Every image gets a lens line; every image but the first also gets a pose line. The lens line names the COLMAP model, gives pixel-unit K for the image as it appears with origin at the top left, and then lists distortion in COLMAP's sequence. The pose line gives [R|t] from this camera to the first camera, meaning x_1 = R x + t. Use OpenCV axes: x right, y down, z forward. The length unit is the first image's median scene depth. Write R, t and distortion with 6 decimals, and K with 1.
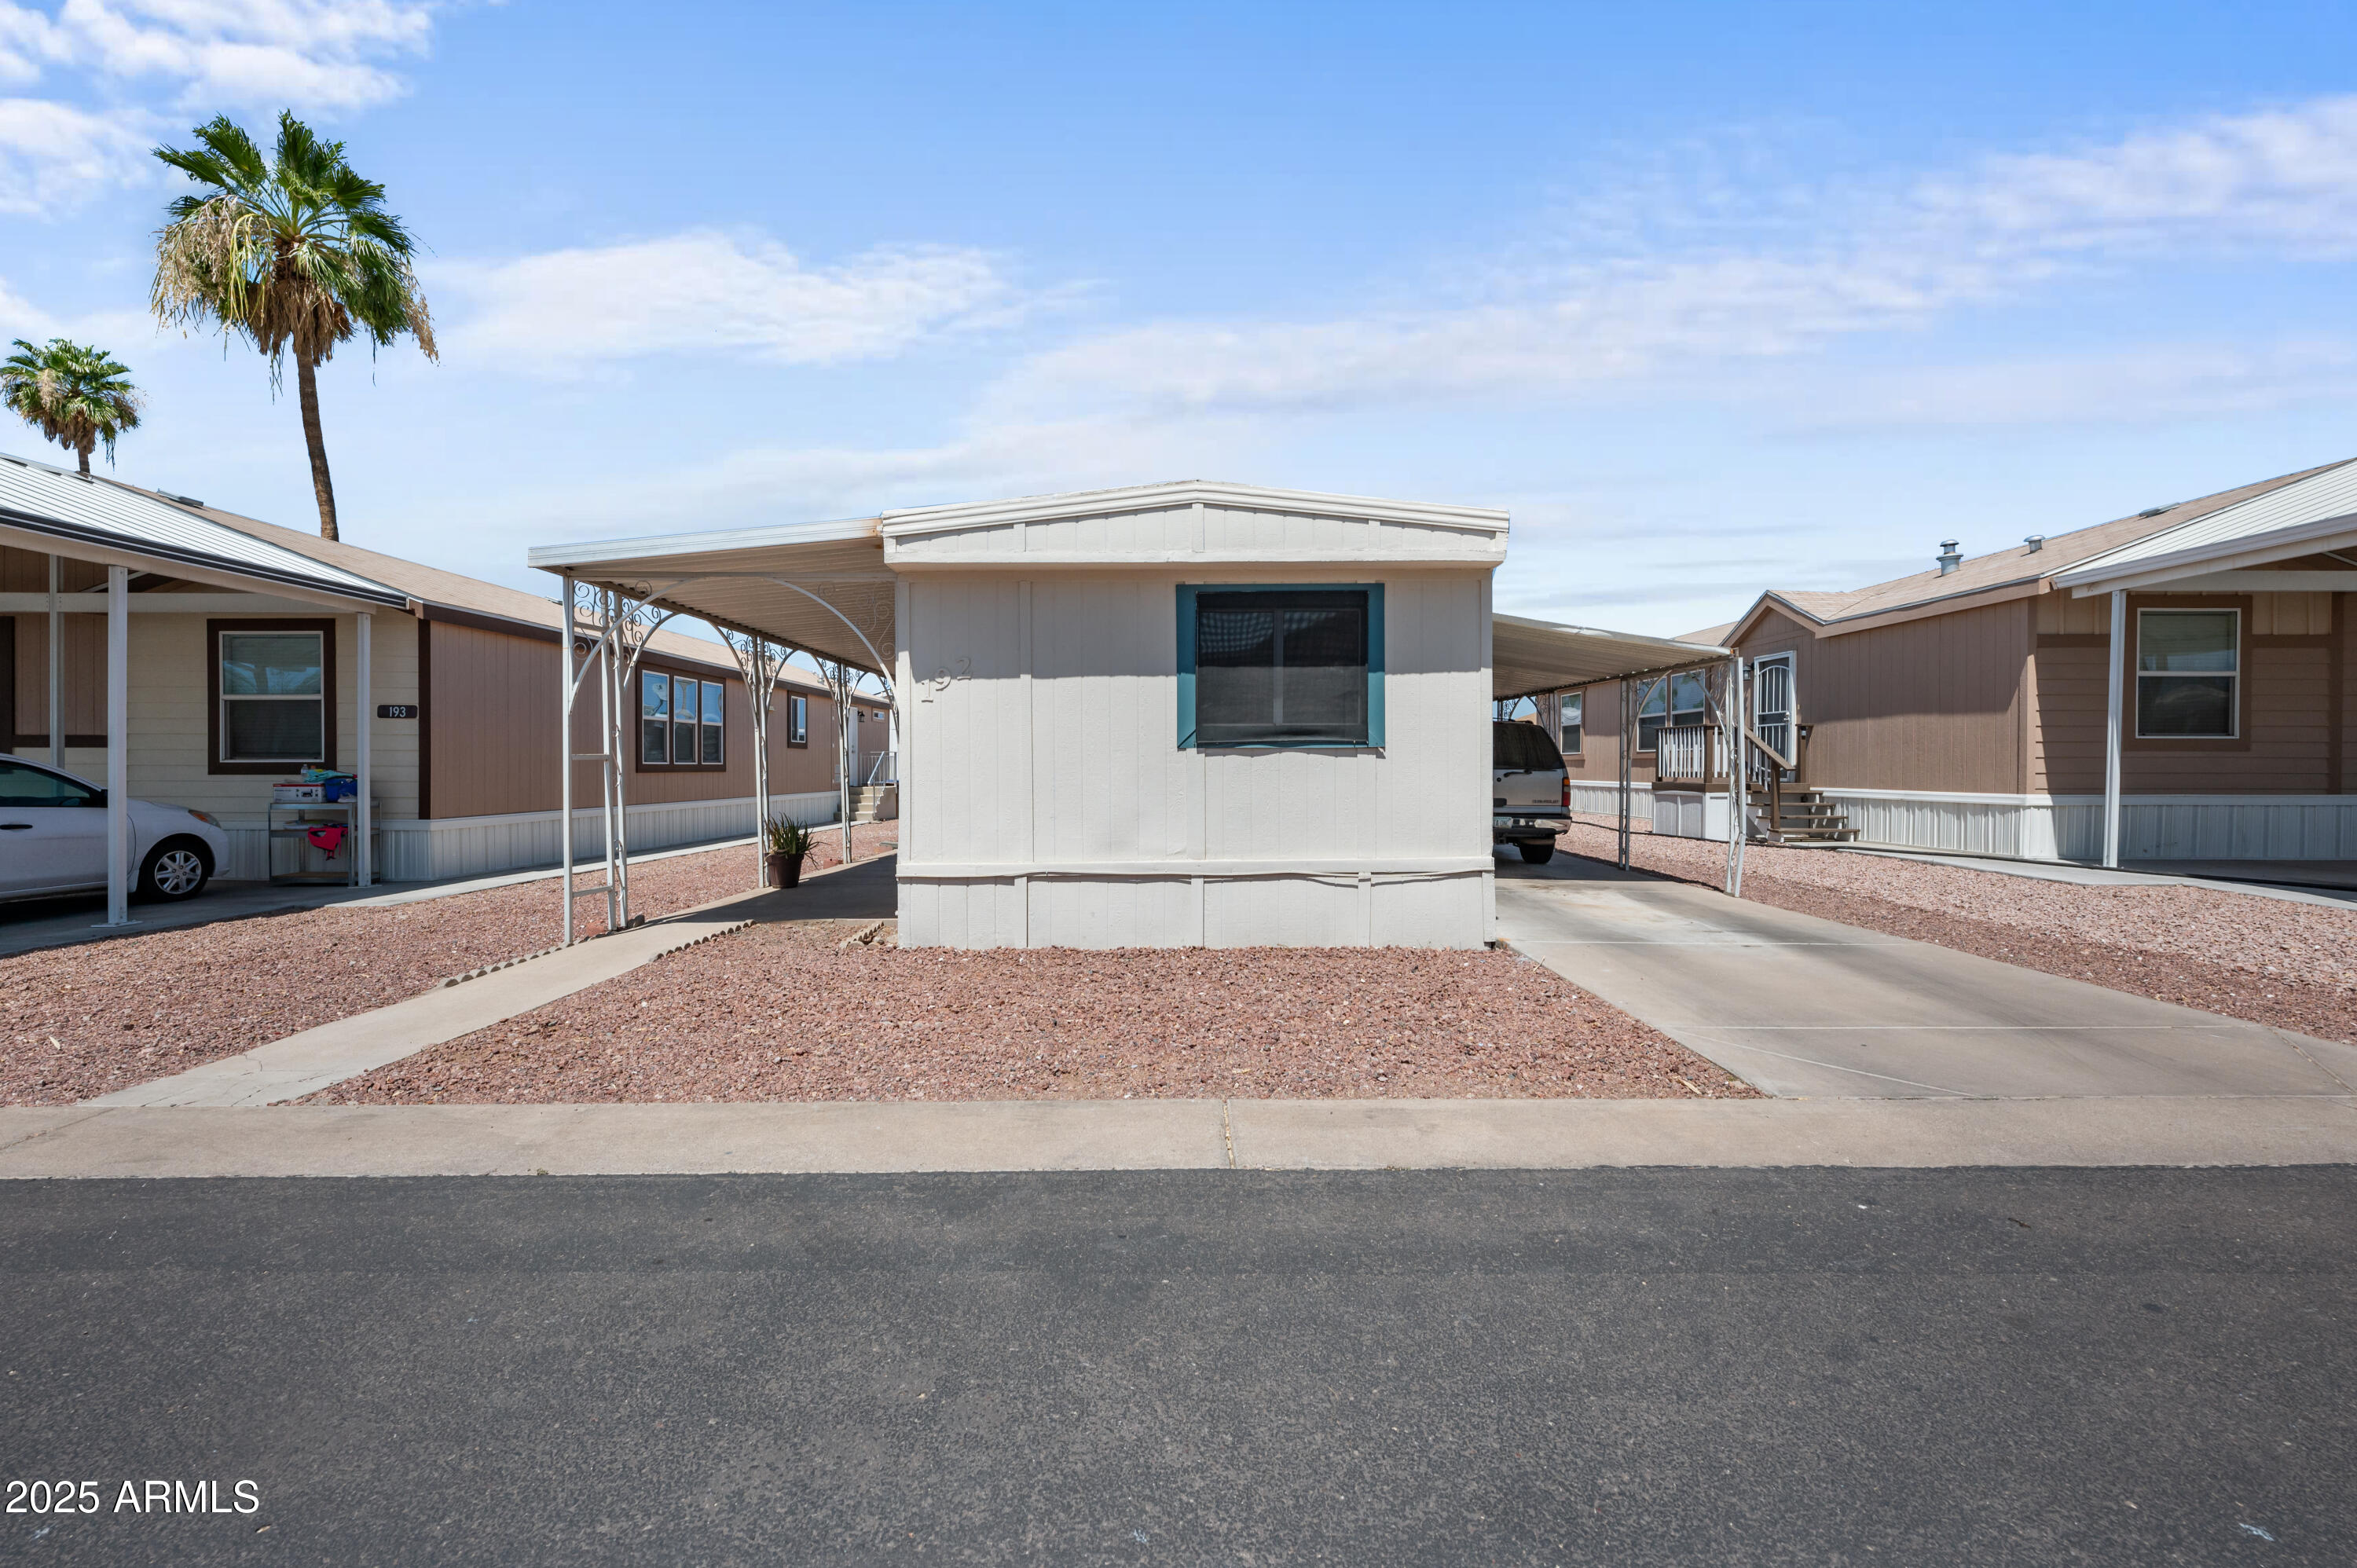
lens RADIAL K [[949.2, 0, 1203.0], [0, 949.2, 782.3], [0, 0, 1]] dist [0.001369, 0.000173]
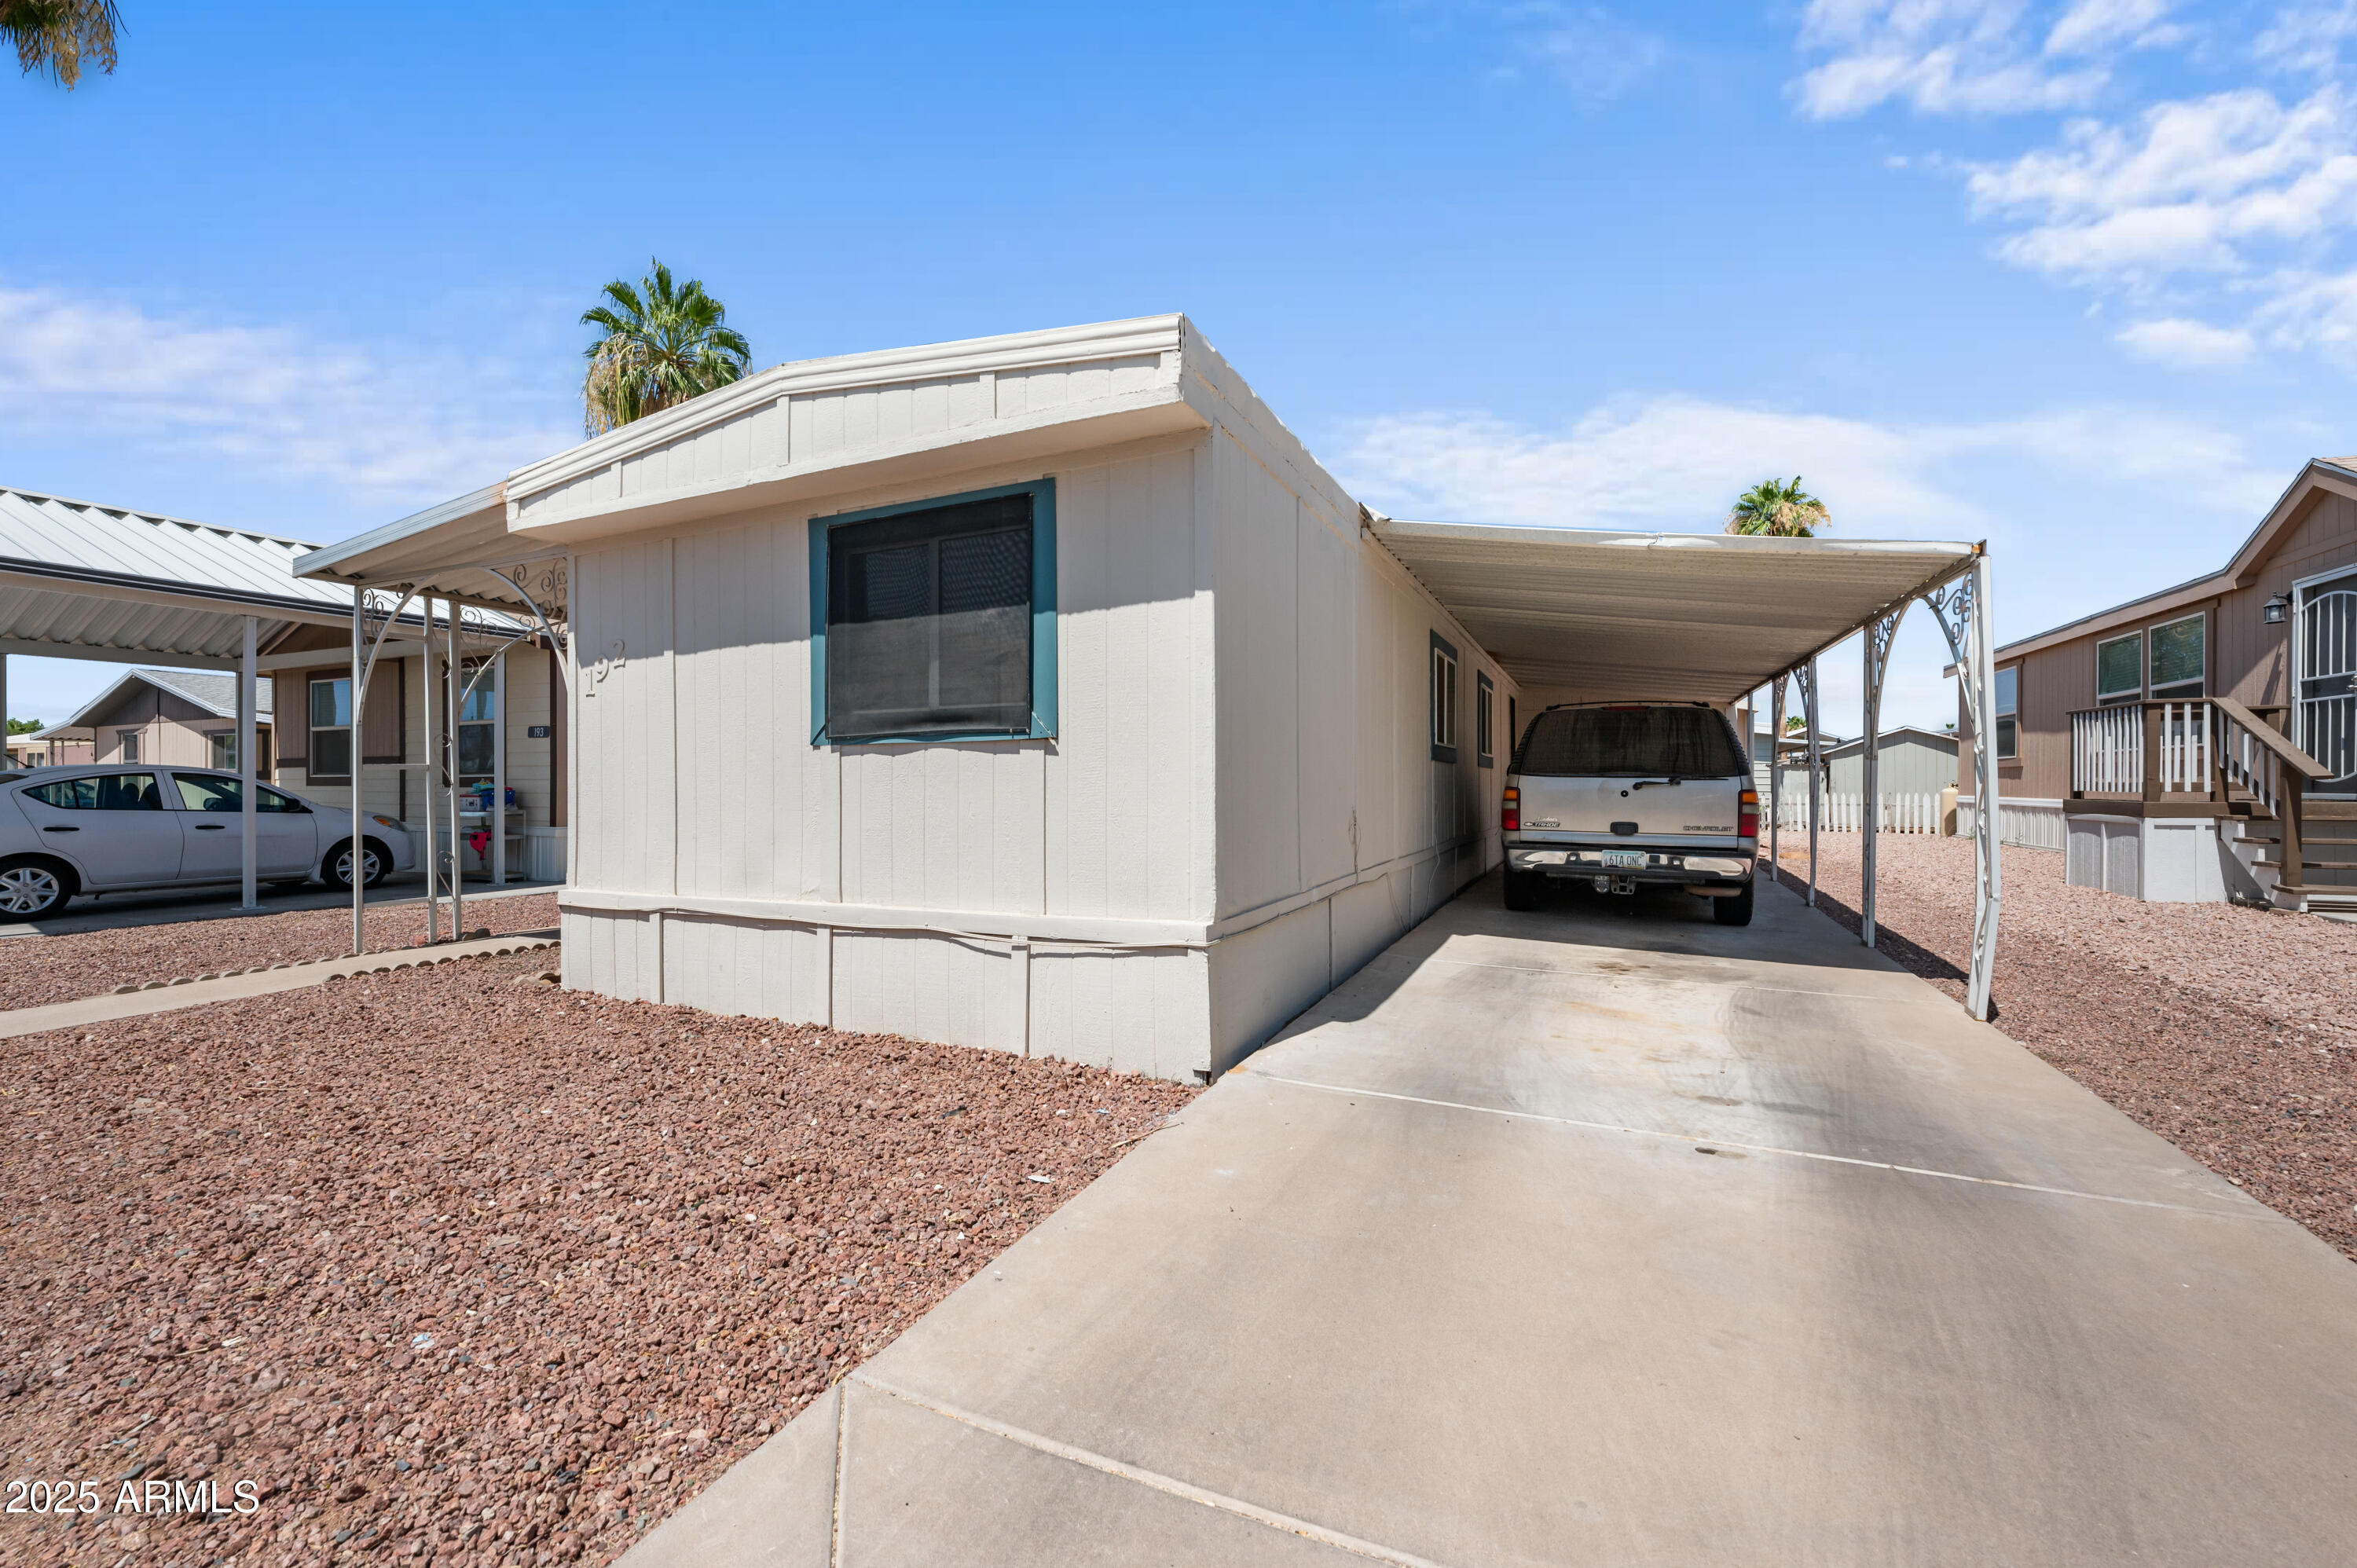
lens RADIAL K [[949.2, 0, 1190.1], [0, 949.2, 783.7], [0, 0, 1]] dist [0.001369, 0.000173]
pose [[0.901832, -0.002866, -0.432076, 0.541740], [-0.004224, 0.999872, -0.015449, 0.002988], [0.432065, 0.015758, 0.901705, 0.473391]]
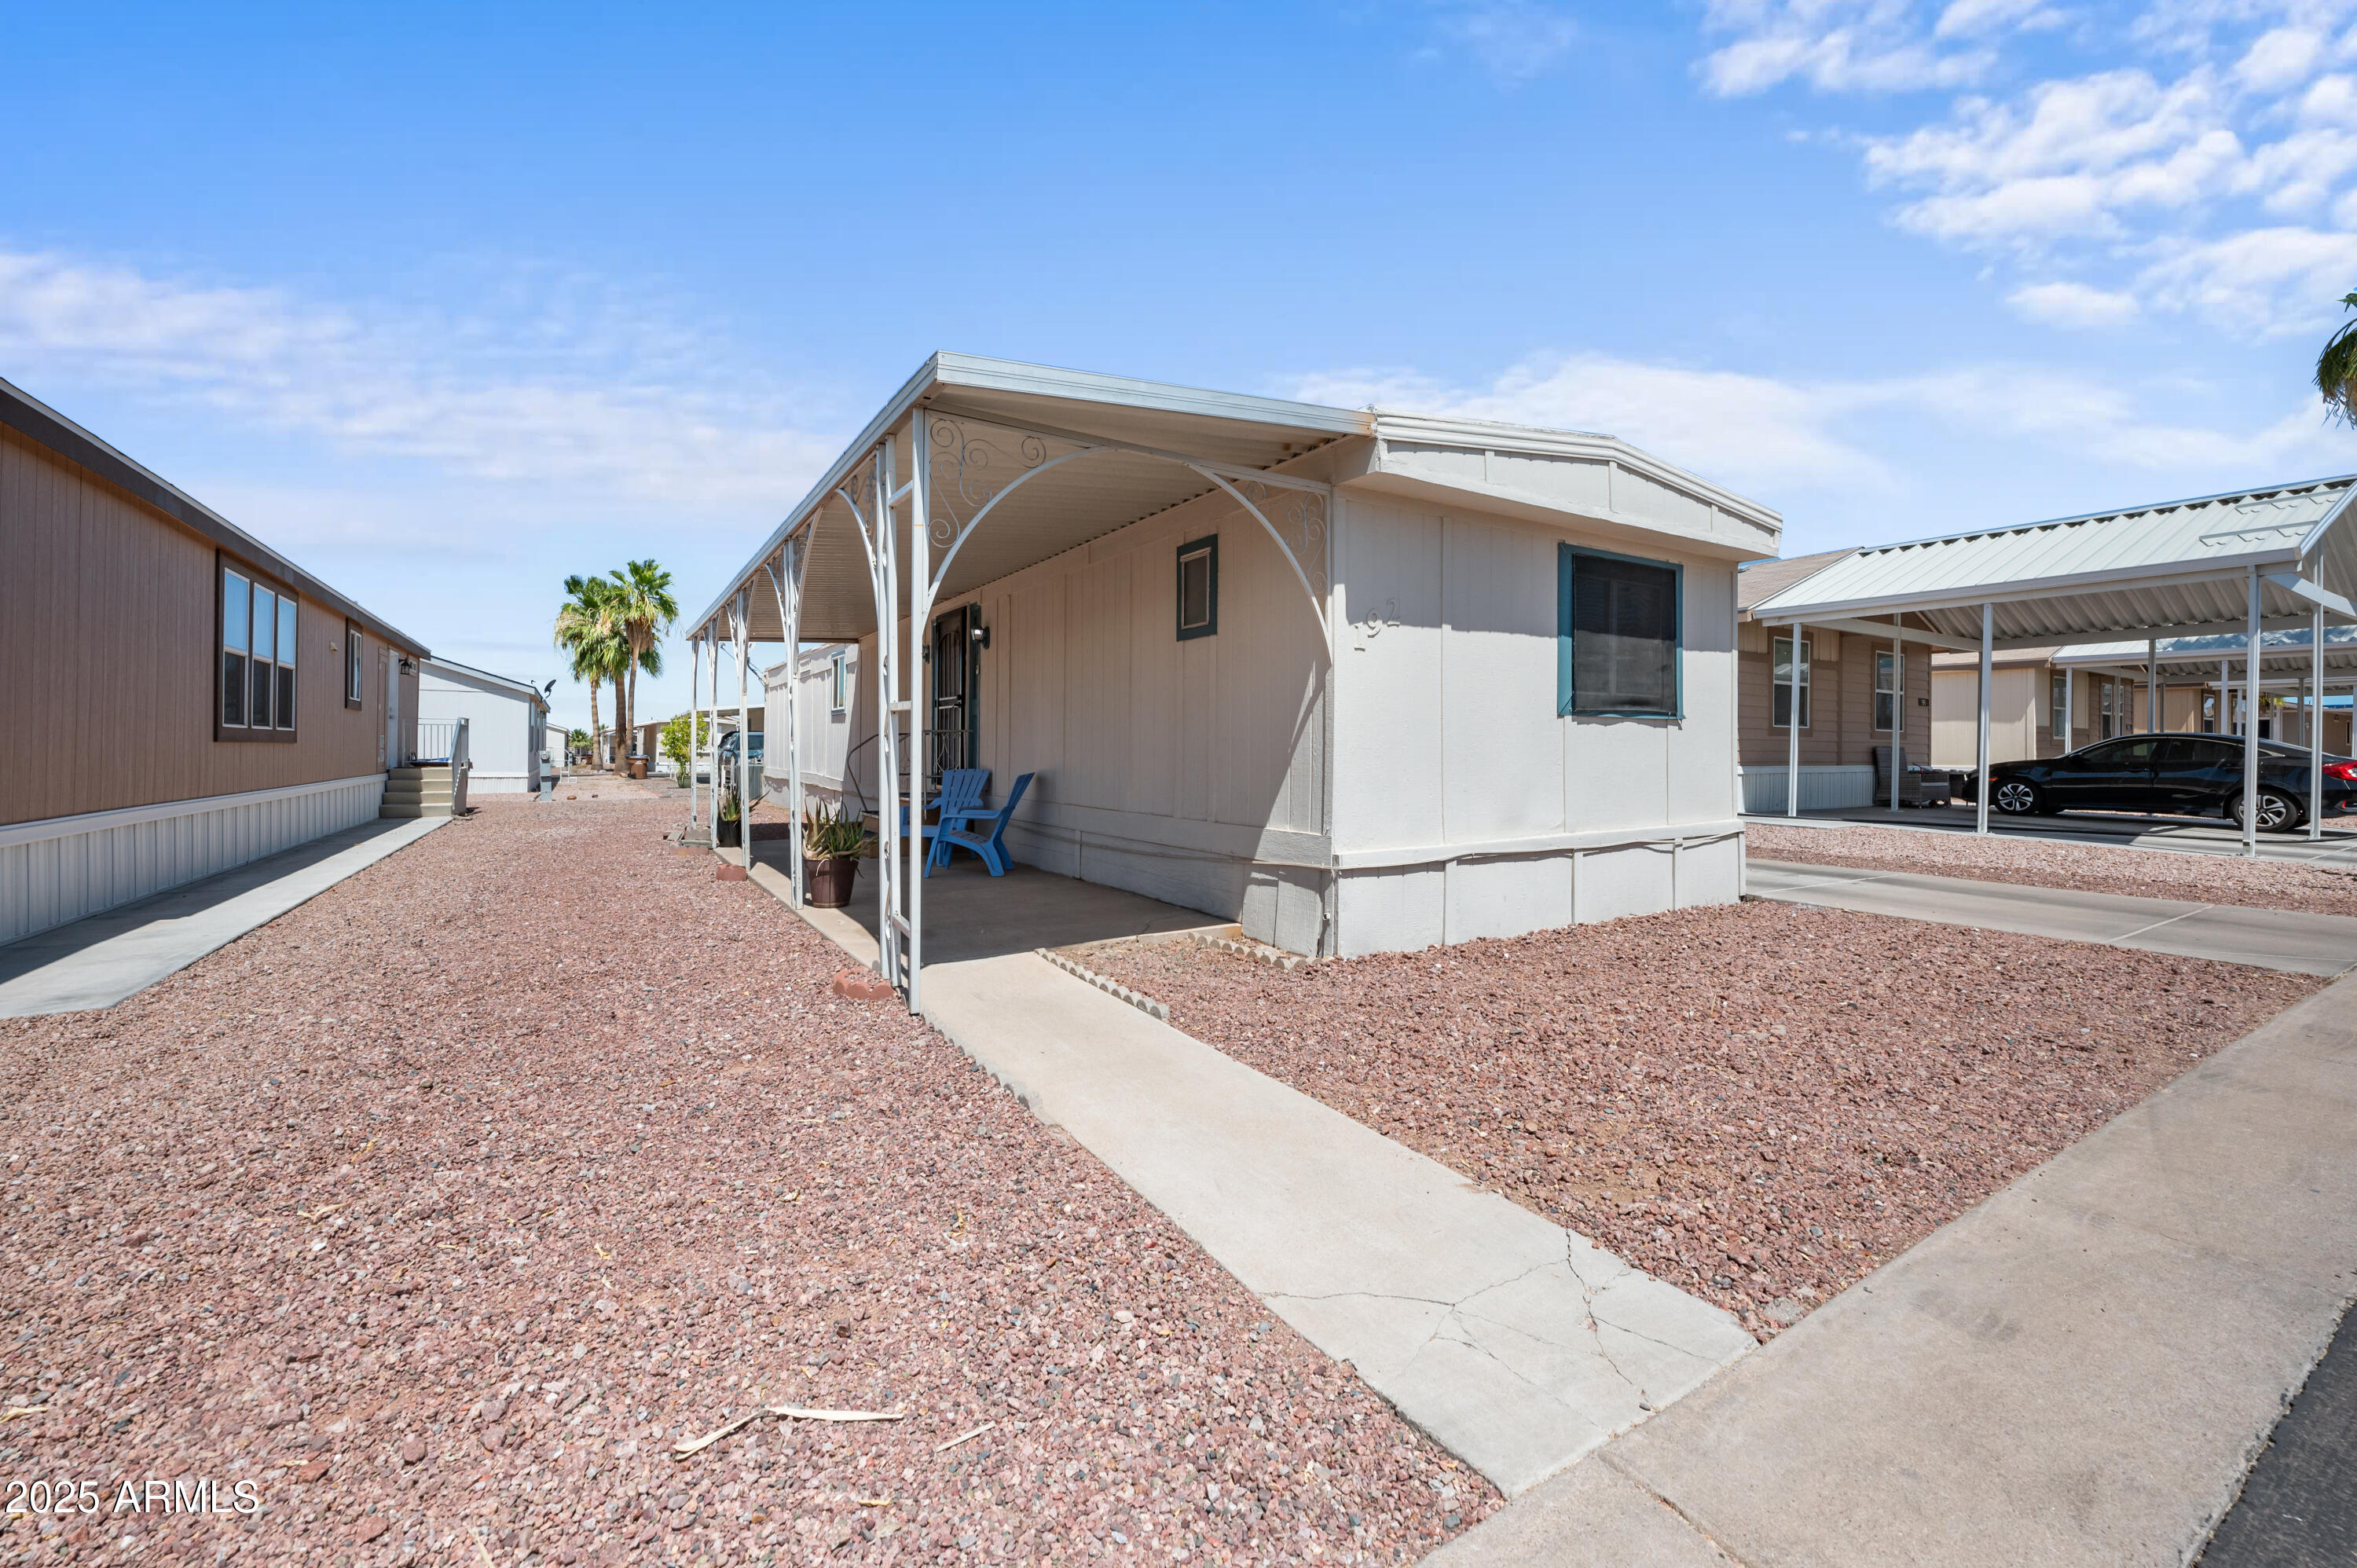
lens RADIAL K [[949.2, 0, 1197.6], [0, 949.2, 750.1], [0, 0, 1]] dist [0.001369, 0.000173]
pose [[0.848395, 0.005405, 0.529336, -0.828247], [0.003196, 0.999877, -0.015332, 0.012148], [-0.529354, 0.014699, 0.848273, 0.388062]]
